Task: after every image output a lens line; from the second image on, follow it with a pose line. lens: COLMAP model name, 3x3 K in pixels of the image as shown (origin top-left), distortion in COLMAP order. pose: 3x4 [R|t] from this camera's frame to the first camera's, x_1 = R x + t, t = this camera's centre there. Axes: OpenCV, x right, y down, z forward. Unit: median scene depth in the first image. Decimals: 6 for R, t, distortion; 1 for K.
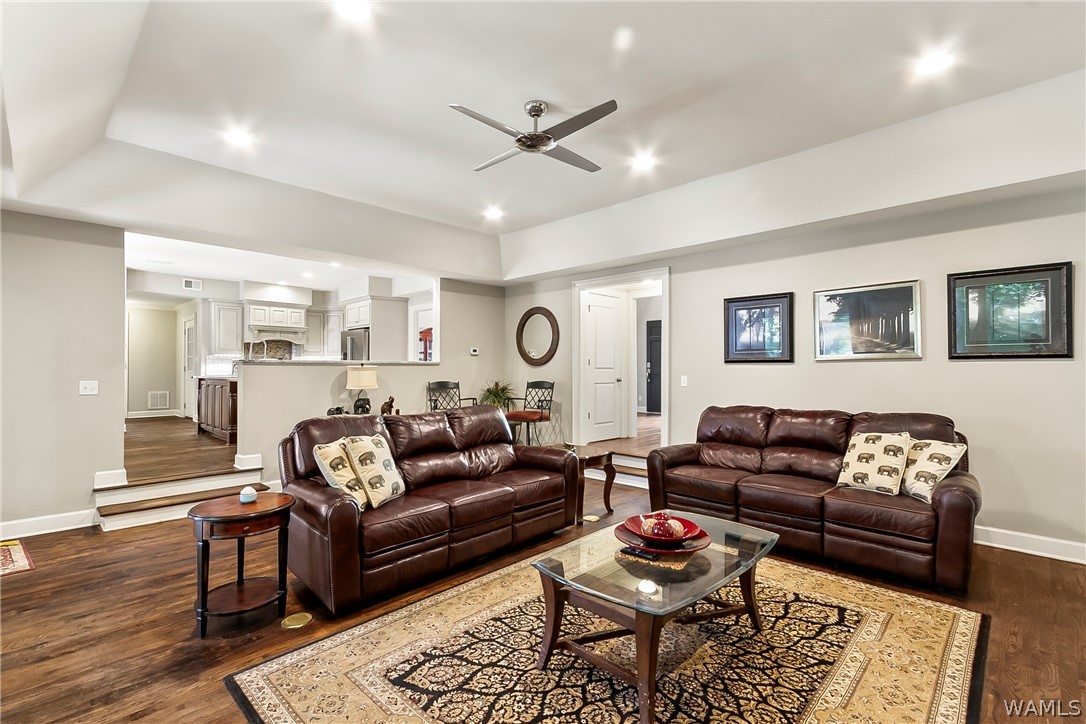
lens RADIAL K [[500.2, 0, 536.7], [0, 500.2, 363.1], [0, 0, 1]] dist [0.011571, -0.004556]
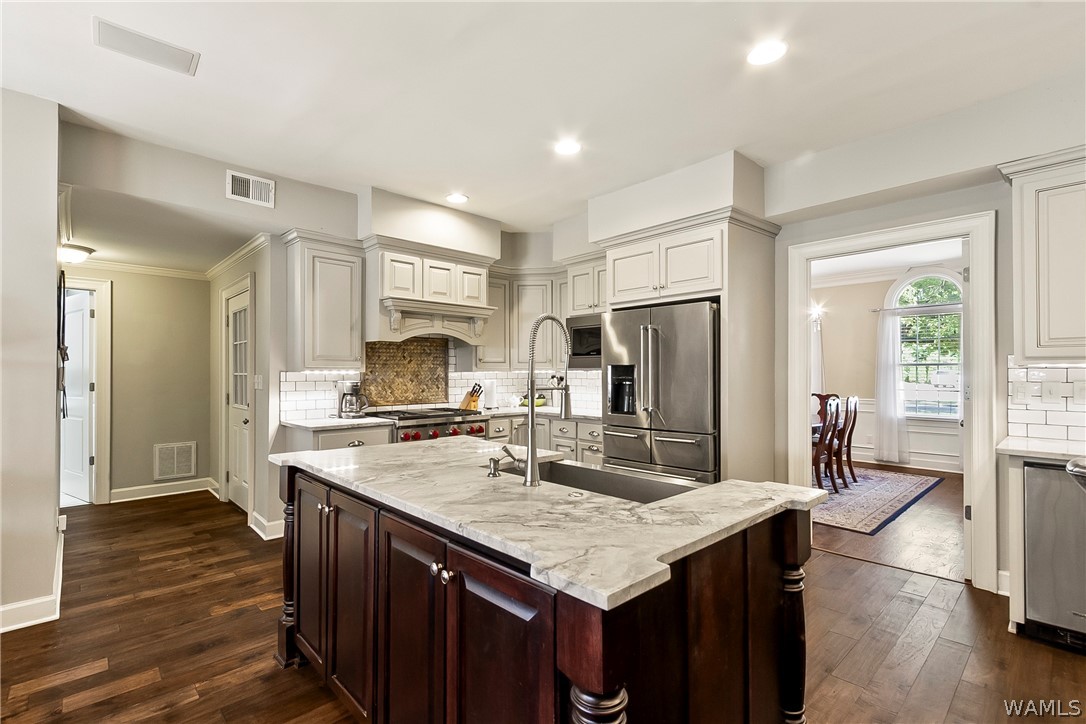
lens RADIAL K [[500.2, 0, 535.9], [0, 500.2, 367.9], [0, 0, 1]] dist [0.011571, -0.004556]
pose [[0.998936, -0.000576, -0.046108, -0.452822], [0.000712, 0.999995, 0.002930, -0.021653], [0.046106, -0.002960, 0.998932, 0.630760]]
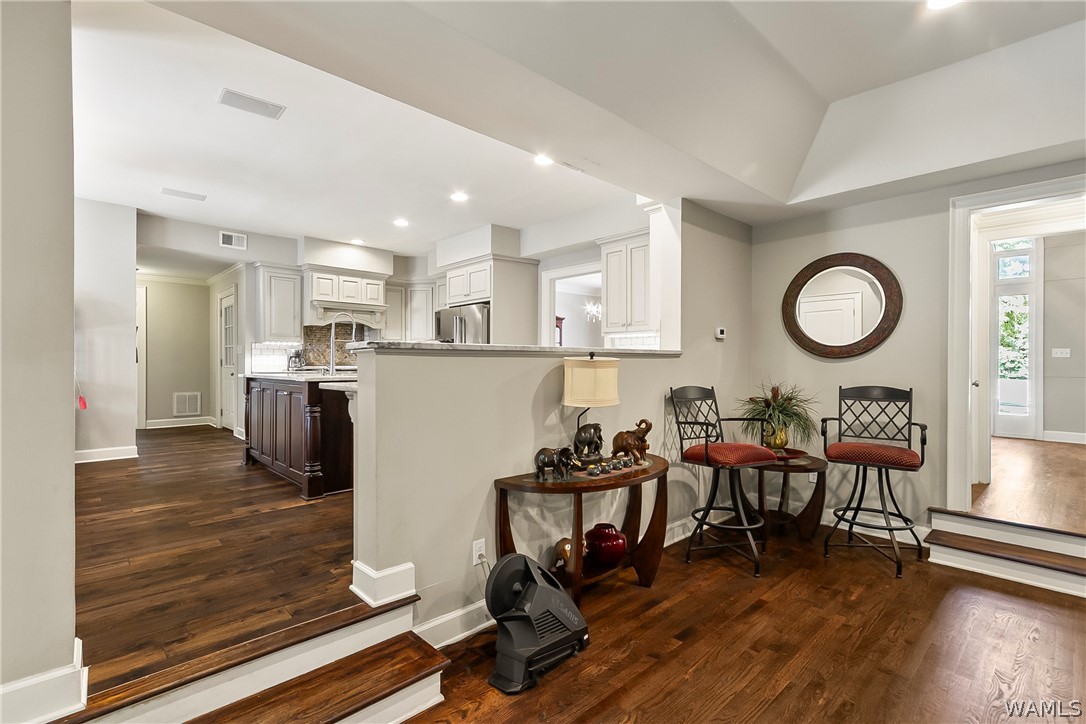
lens RADIAL K [[500.2, 0, 542.3], [0, 500.2, 361.6], [0, 0, 1]] dist [0.011571, -0.004556]
pose [[0.999478, 0.000673, -0.032306, -0.240469], [-0.000365, 0.999954, 0.009541, 0.002917], [0.032311, -0.009524, 0.999432, 0.325797]]
